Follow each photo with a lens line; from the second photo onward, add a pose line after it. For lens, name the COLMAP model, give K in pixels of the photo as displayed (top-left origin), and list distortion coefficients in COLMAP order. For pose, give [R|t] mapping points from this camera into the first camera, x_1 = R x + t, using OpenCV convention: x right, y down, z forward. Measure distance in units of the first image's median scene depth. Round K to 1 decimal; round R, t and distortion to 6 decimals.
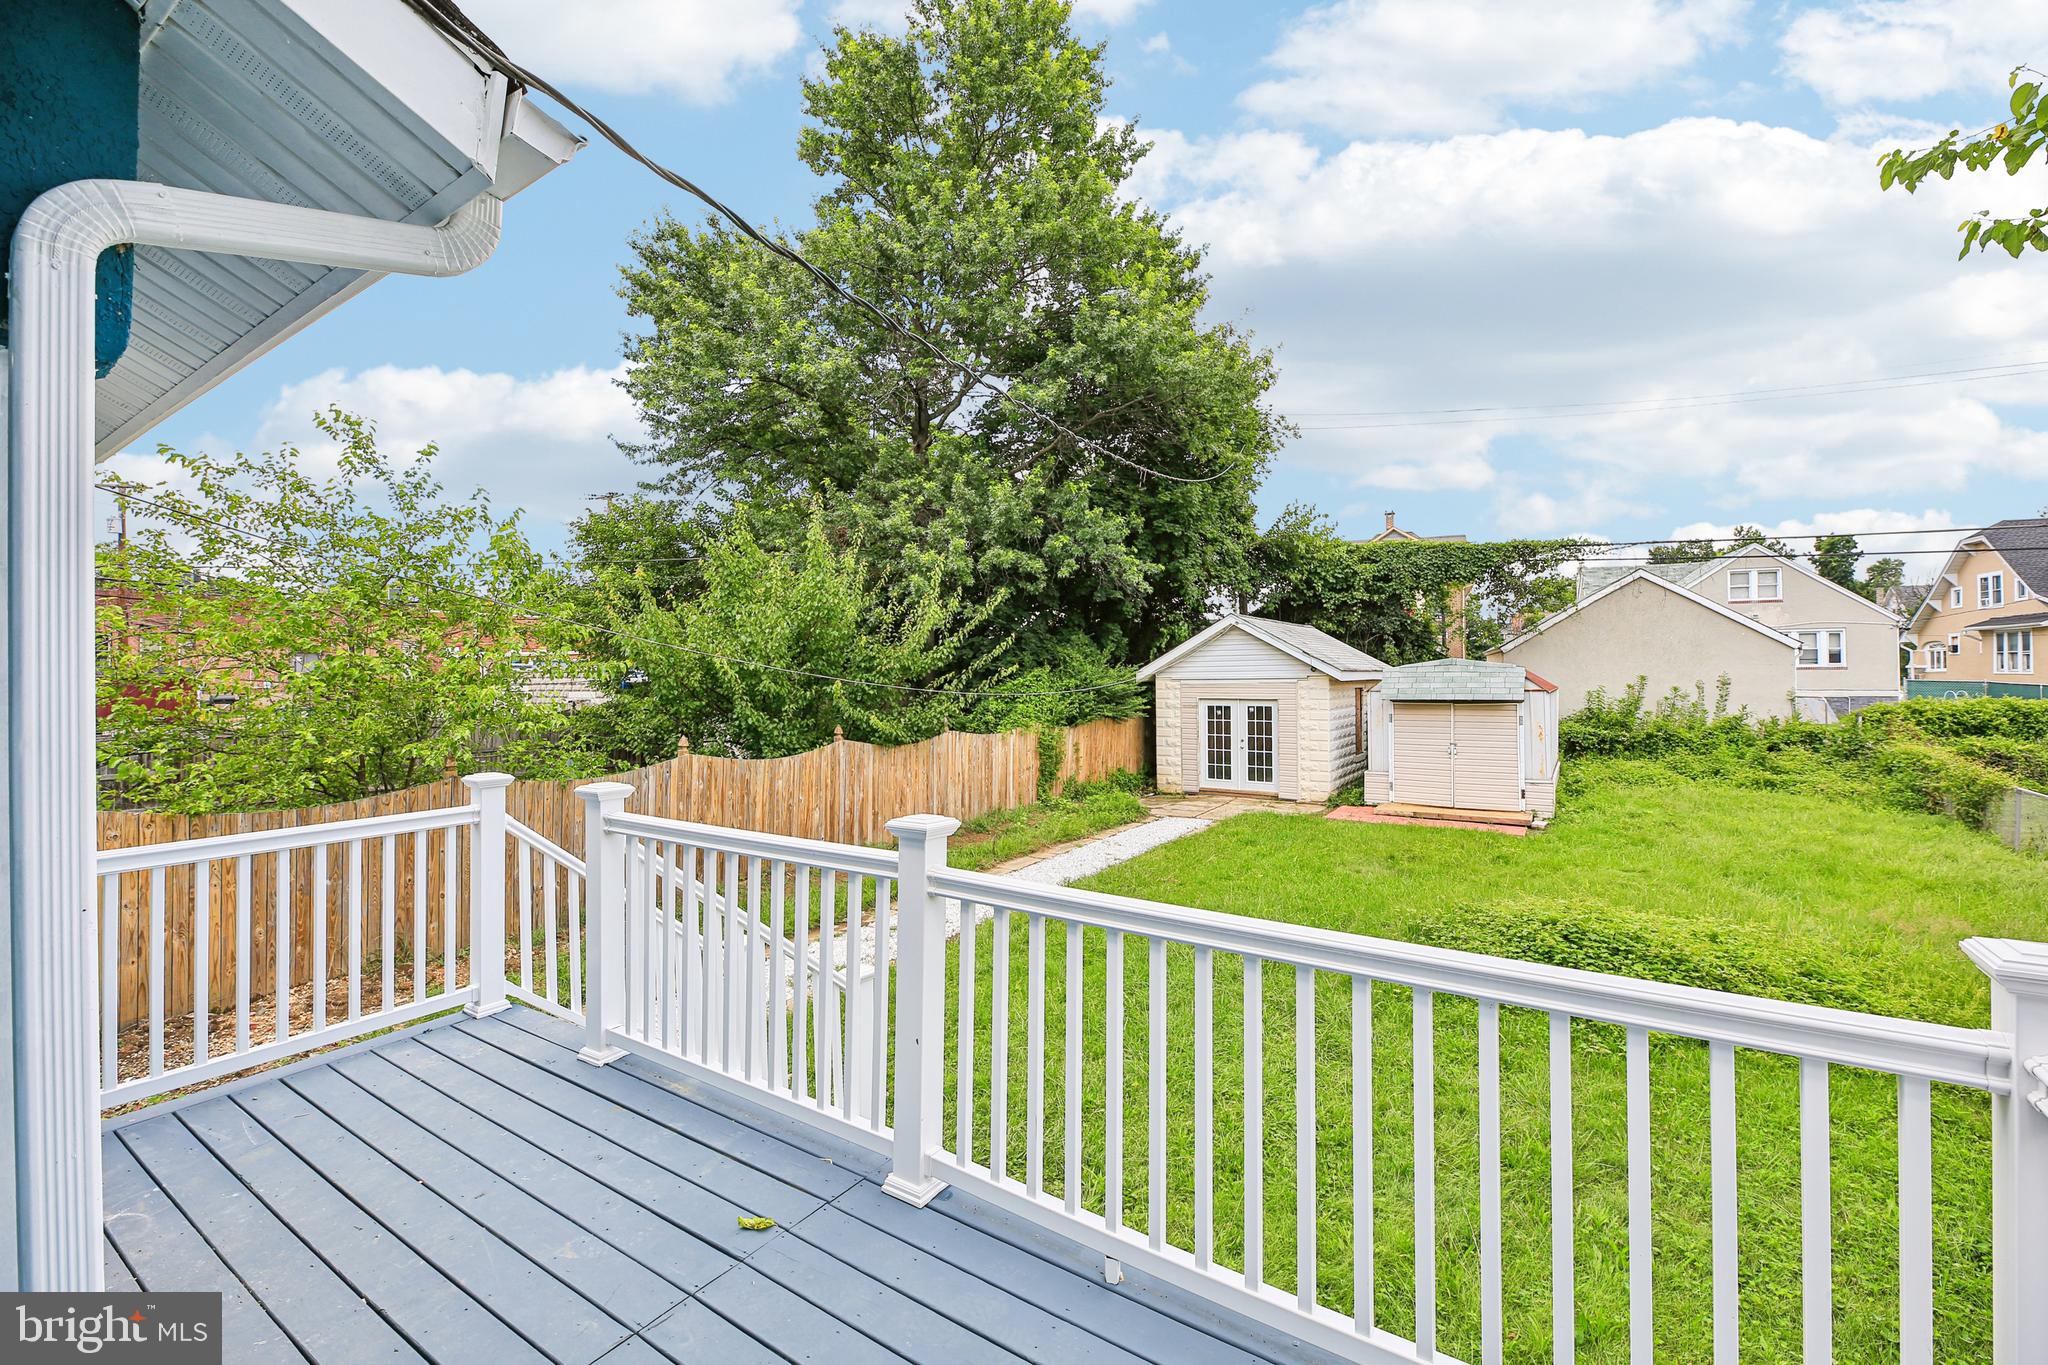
lens RADIAL K [[879.2, 0, 1003.9], [0, 879.2, 669.6], [0, 0, 1]] dist [-0.001652, -0.002231]
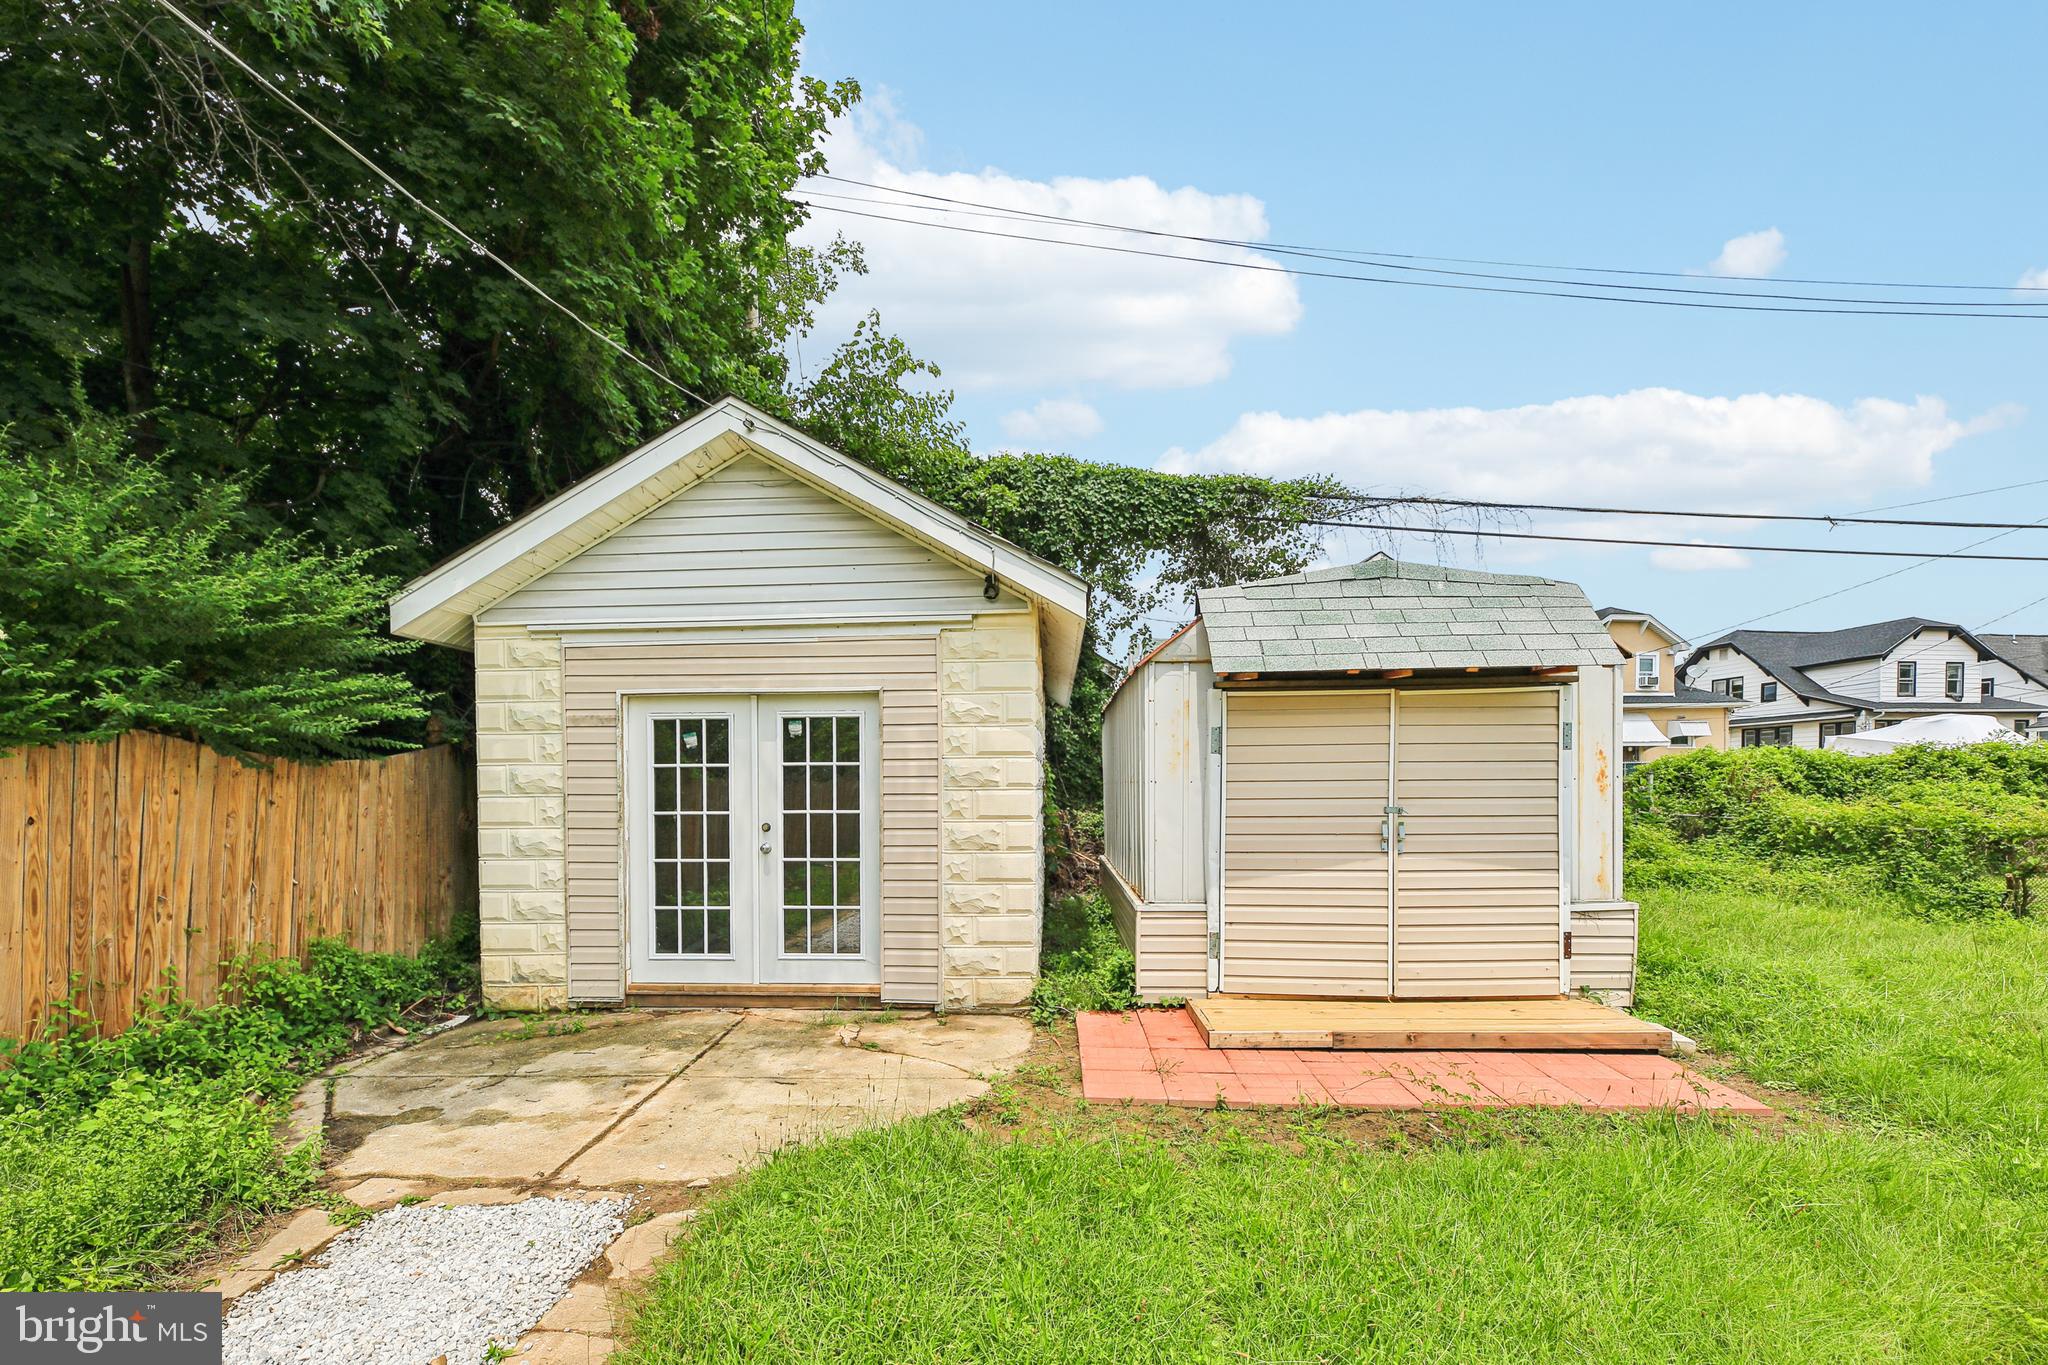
lens RADIAL K [[879.2, 0, 1006.5], [0, 879.2, 809.6], [0, 0, 1]] dist [-0.001652, -0.002231]
pose [[0.853387, -0.011022, 0.521162, 0.178178], [-0.002114, 0.999695, 0.024604, 0.065491], [-0.521274, -0.022099, 0.853103, 0.677546]]
